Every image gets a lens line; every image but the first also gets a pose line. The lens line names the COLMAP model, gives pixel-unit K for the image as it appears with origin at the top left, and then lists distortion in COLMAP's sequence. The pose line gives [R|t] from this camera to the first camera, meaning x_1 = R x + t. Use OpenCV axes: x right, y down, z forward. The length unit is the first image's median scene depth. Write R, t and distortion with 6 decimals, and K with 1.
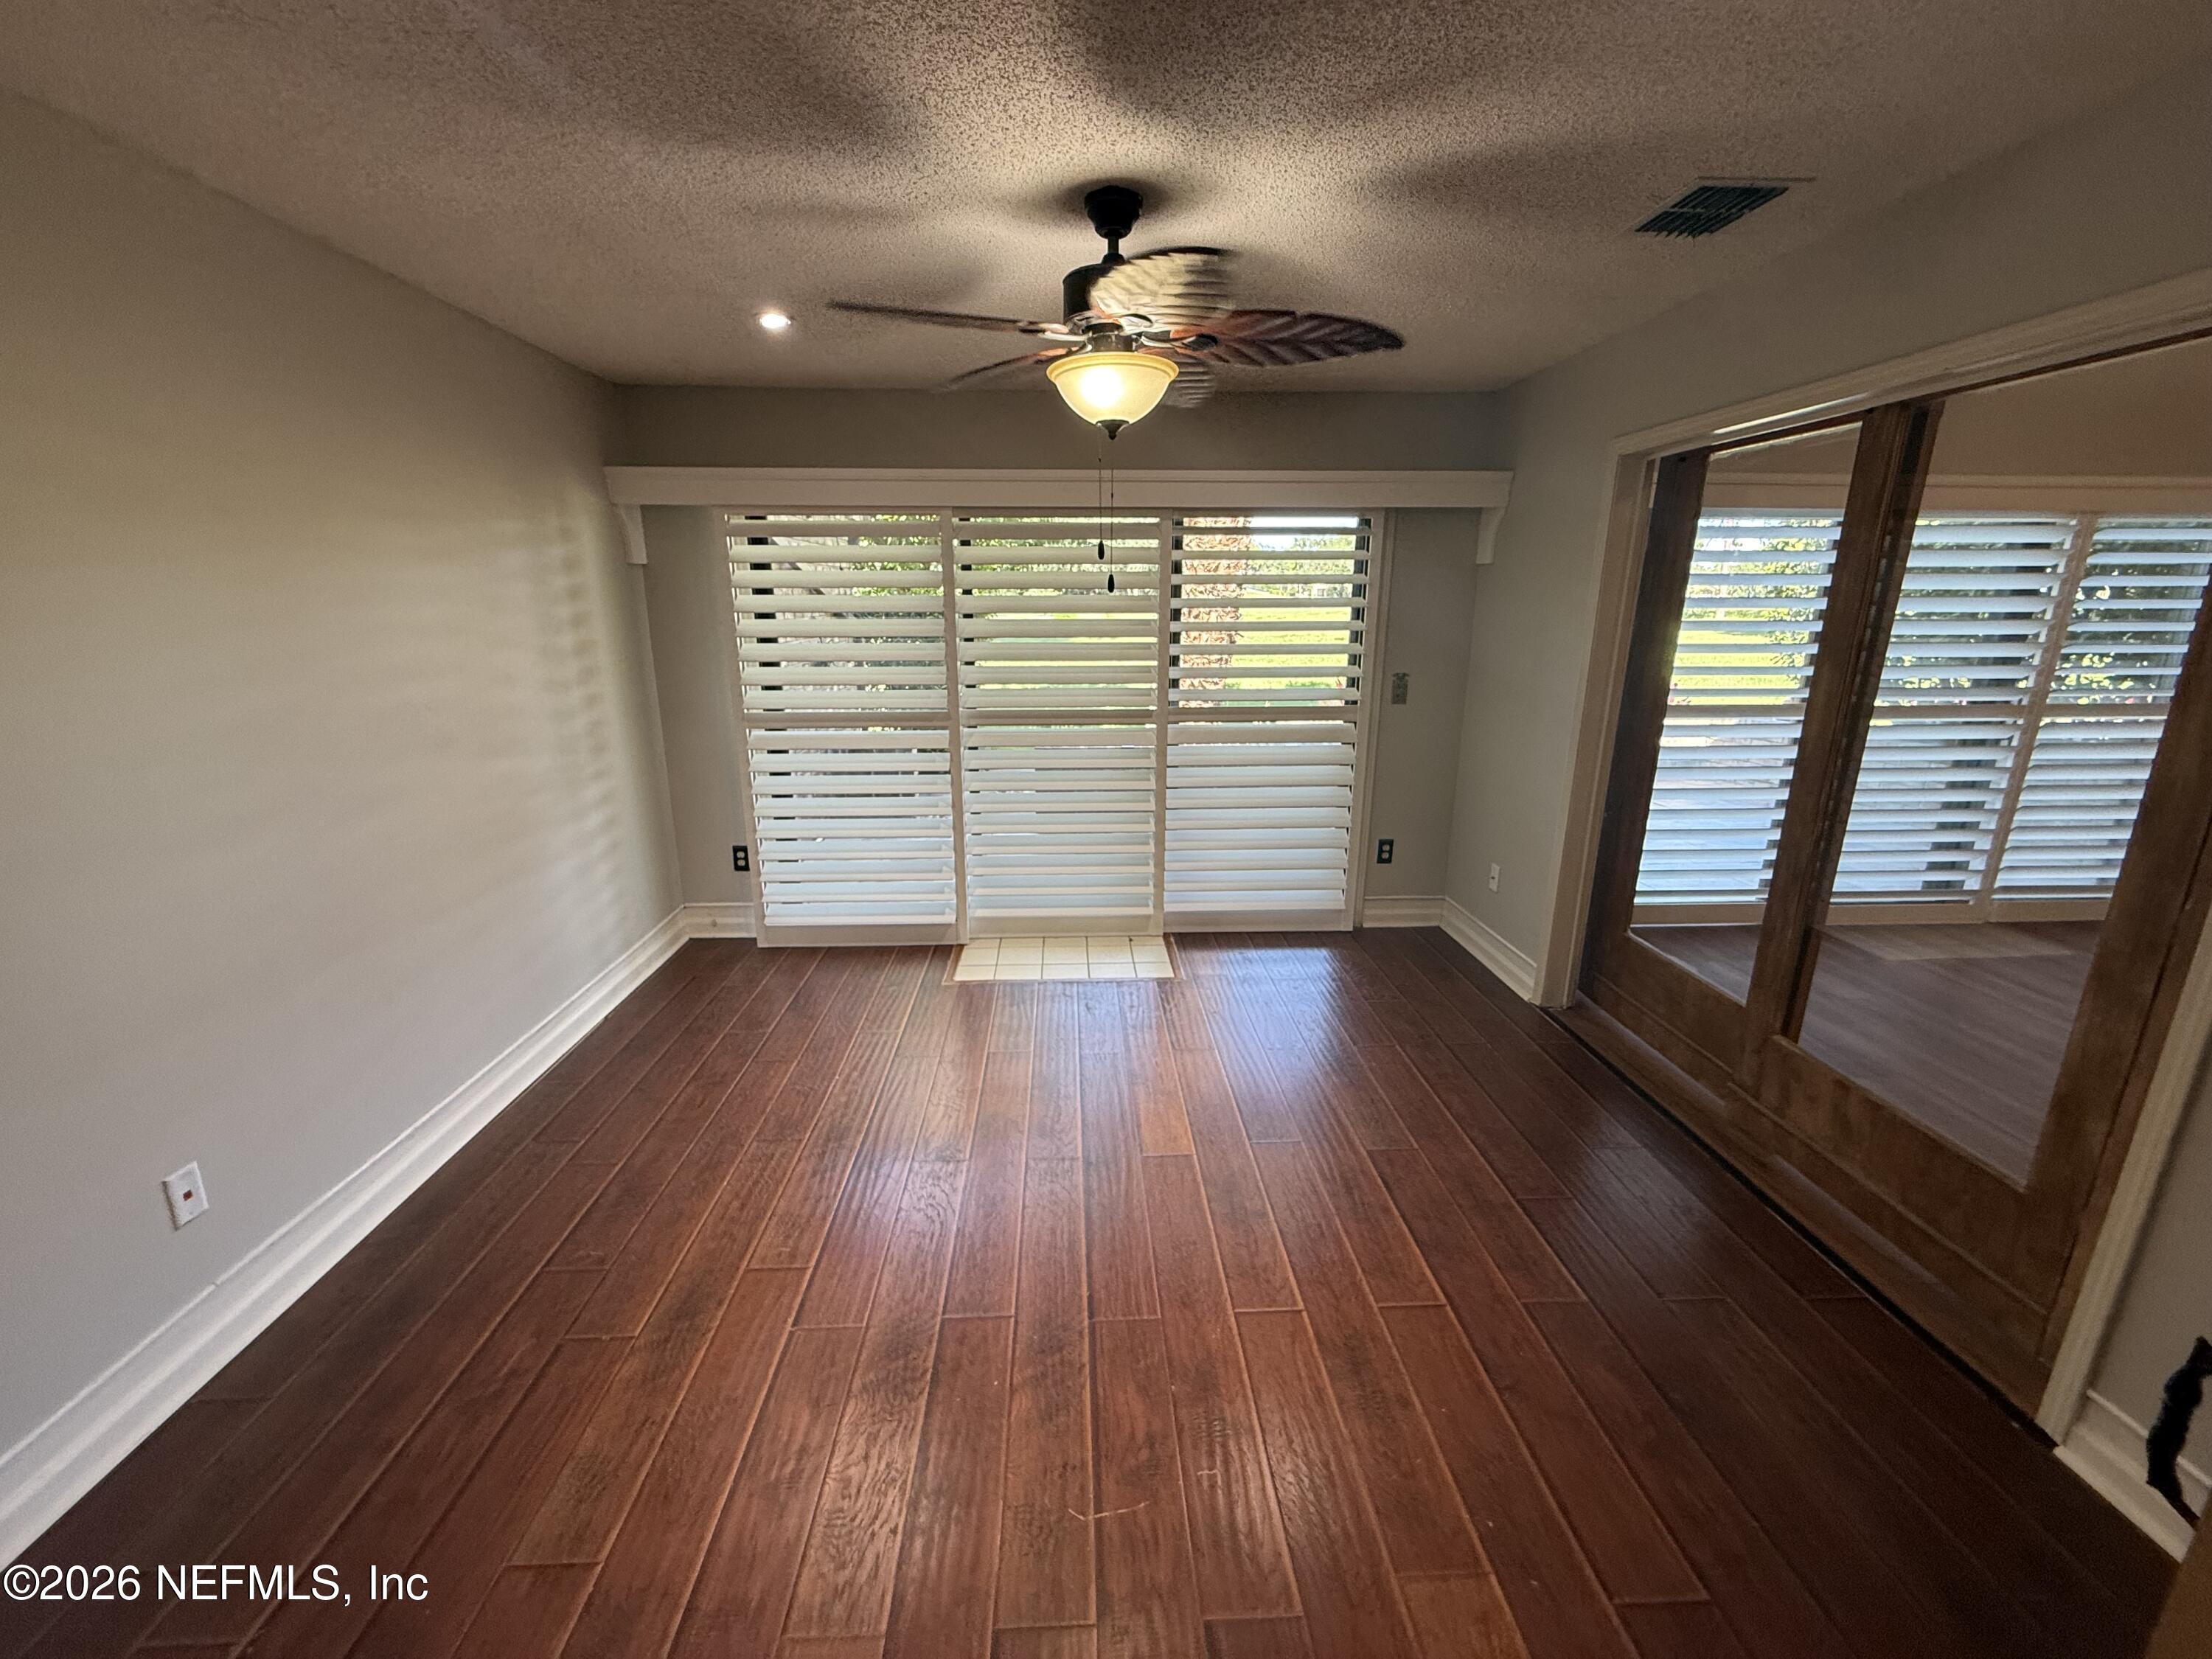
lens RADIAL K [[885.6, 0, 1108.2], [0, 885.6, 829.5], [0, 0, 1]] dist [-0.003537, 0.000018]
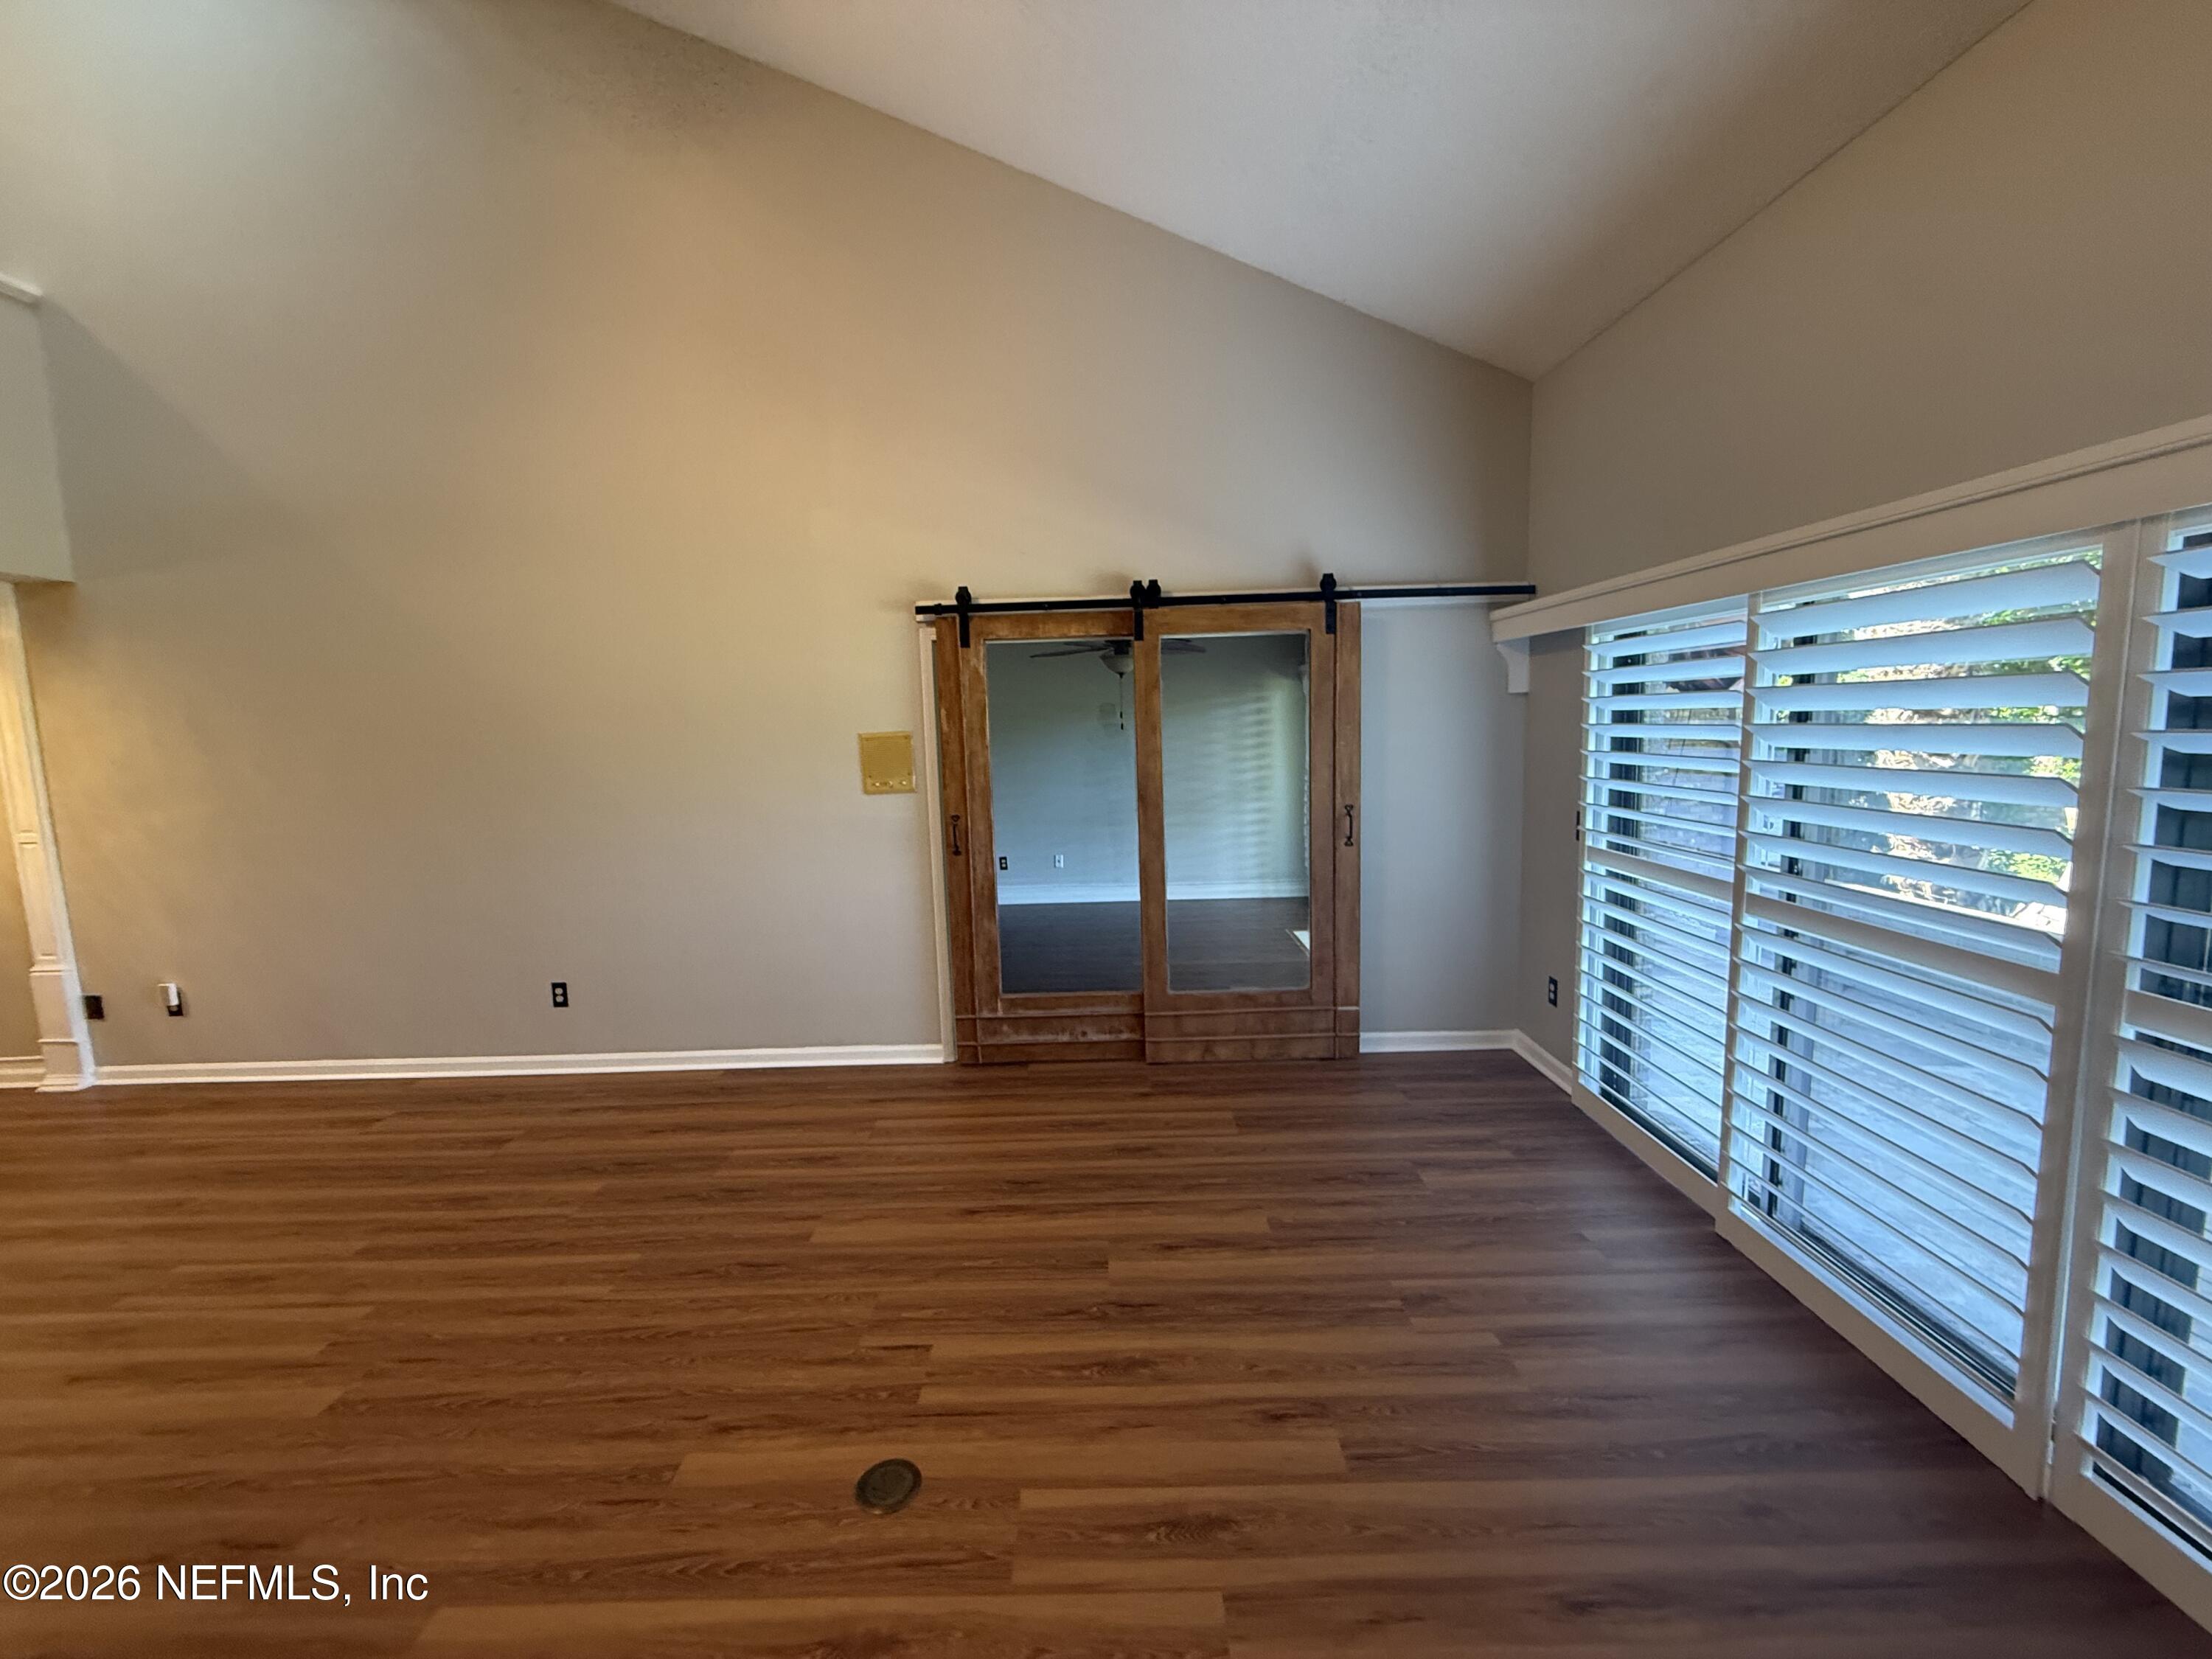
lens RADIAL K [[885.6, 0, 1108.0], [0, 885.6, 824.6], [0, 0, 1]] dist [-0.003537, 0.000018]
pose [[-0.006799, 0.117070, -0.993100, 1.809723], [-0.220146, 0.968583, 0.115687, -0.184881], [0.975443, 0.219413, 0.019187, 0.609279]]
